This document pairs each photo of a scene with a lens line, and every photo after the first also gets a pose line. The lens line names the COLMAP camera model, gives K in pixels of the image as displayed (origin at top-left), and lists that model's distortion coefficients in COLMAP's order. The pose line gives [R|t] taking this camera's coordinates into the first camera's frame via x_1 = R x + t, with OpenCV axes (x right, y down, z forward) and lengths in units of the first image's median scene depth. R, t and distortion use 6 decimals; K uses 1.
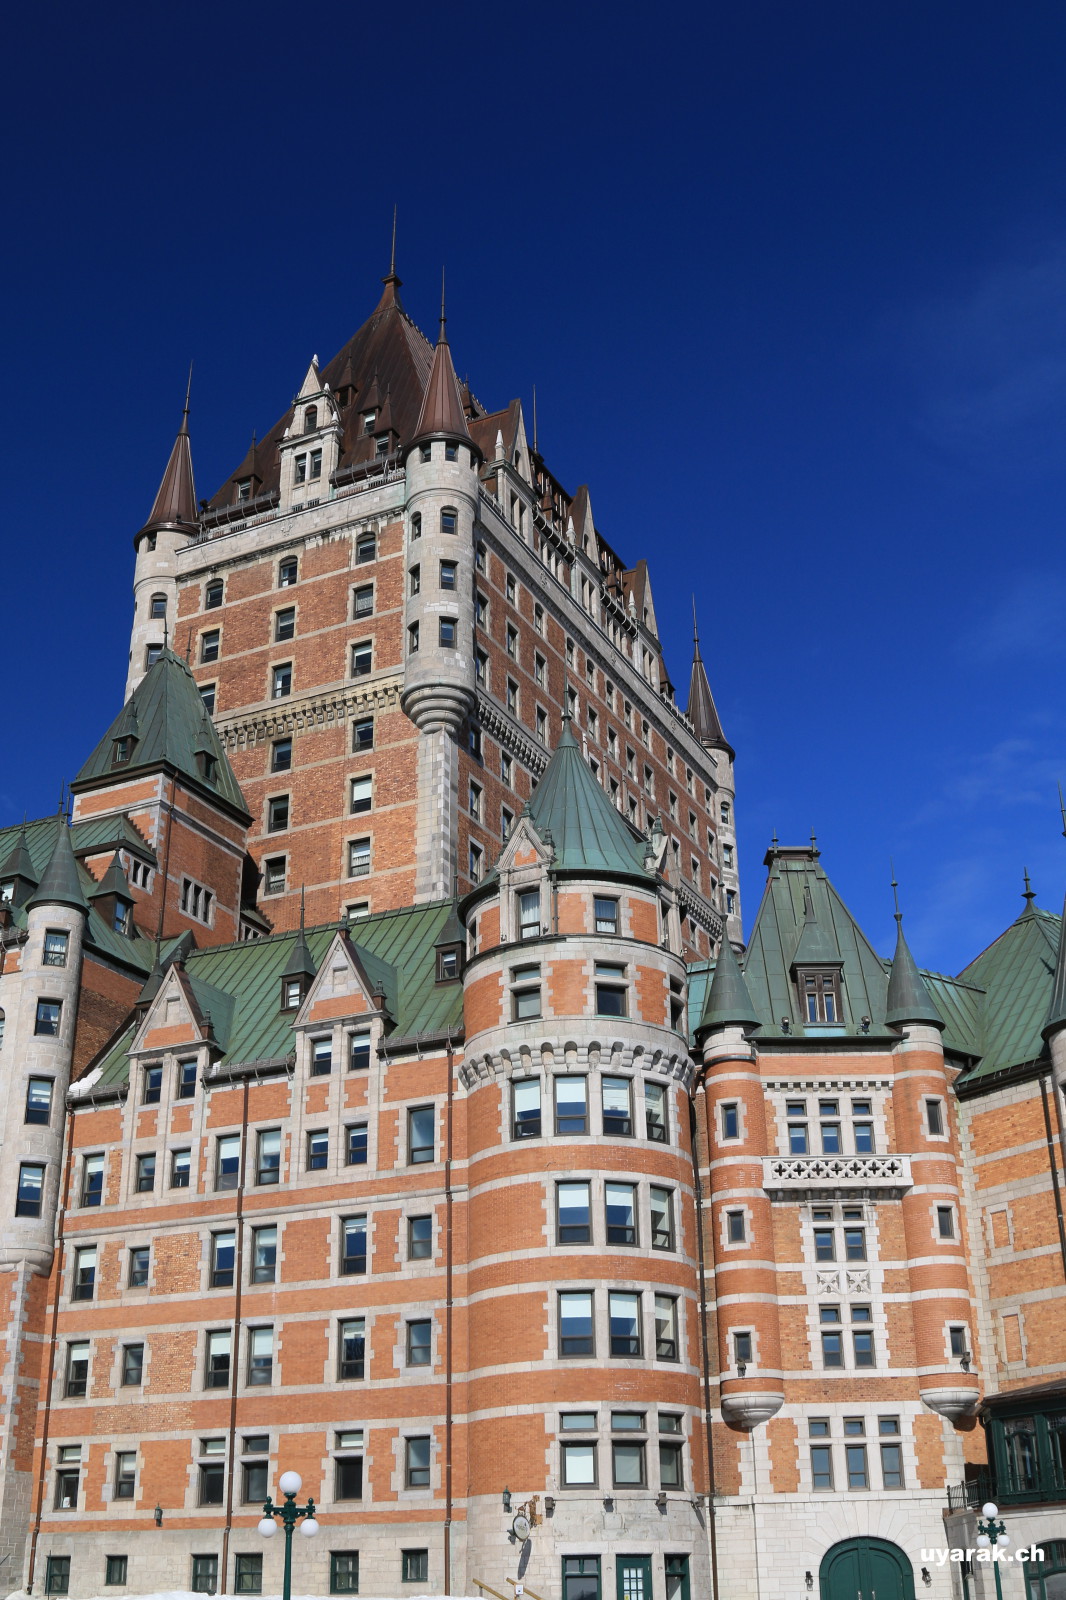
lens RADIAL K [[1750.6, 0, 531.0], [0, 1750.6, 796.4], [0, 0, 1]] dist [-0.120412, 0.000000]
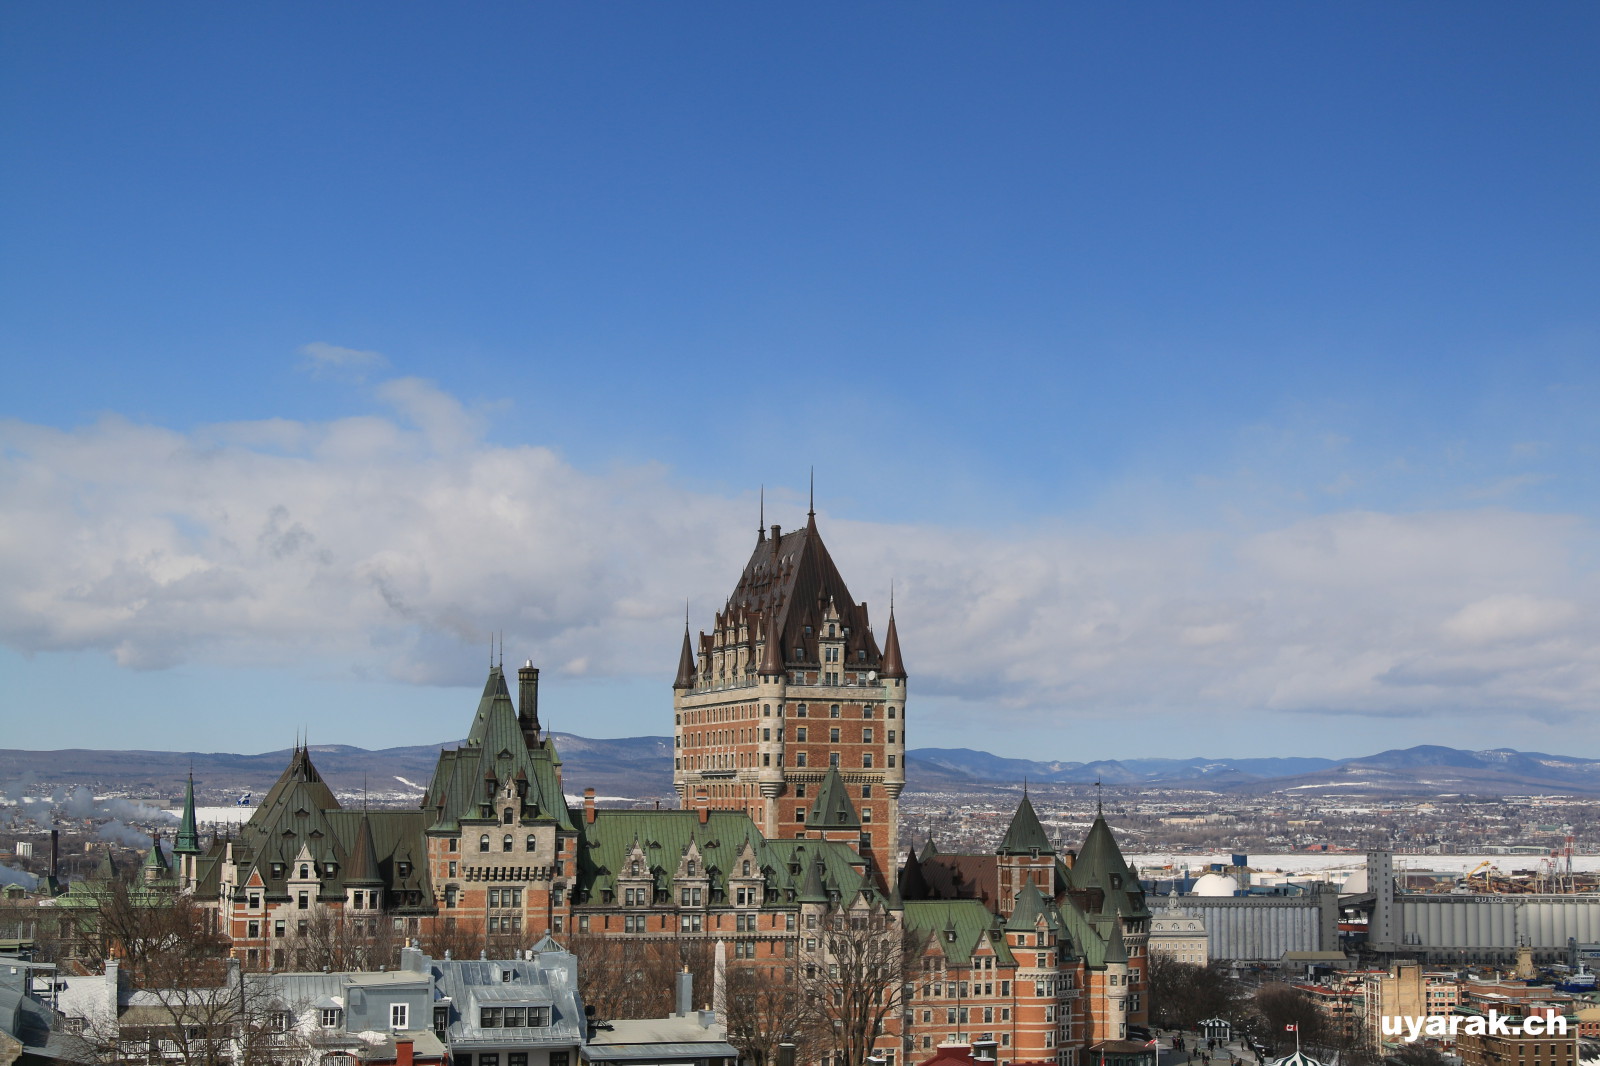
lens RADIAL K [[2399.5, 0, 800.5], [0, 2399.5, 534.2], [0, 0, 1]] dist [0.022708, 0.000000]
pose [[0.691237, 0.096371, 0.716173, -4.313040], [-0.327901, 0.924993, 0.192014, -1.629788], [-0.643950, -0.367561, 0.670990, -1.967141]]
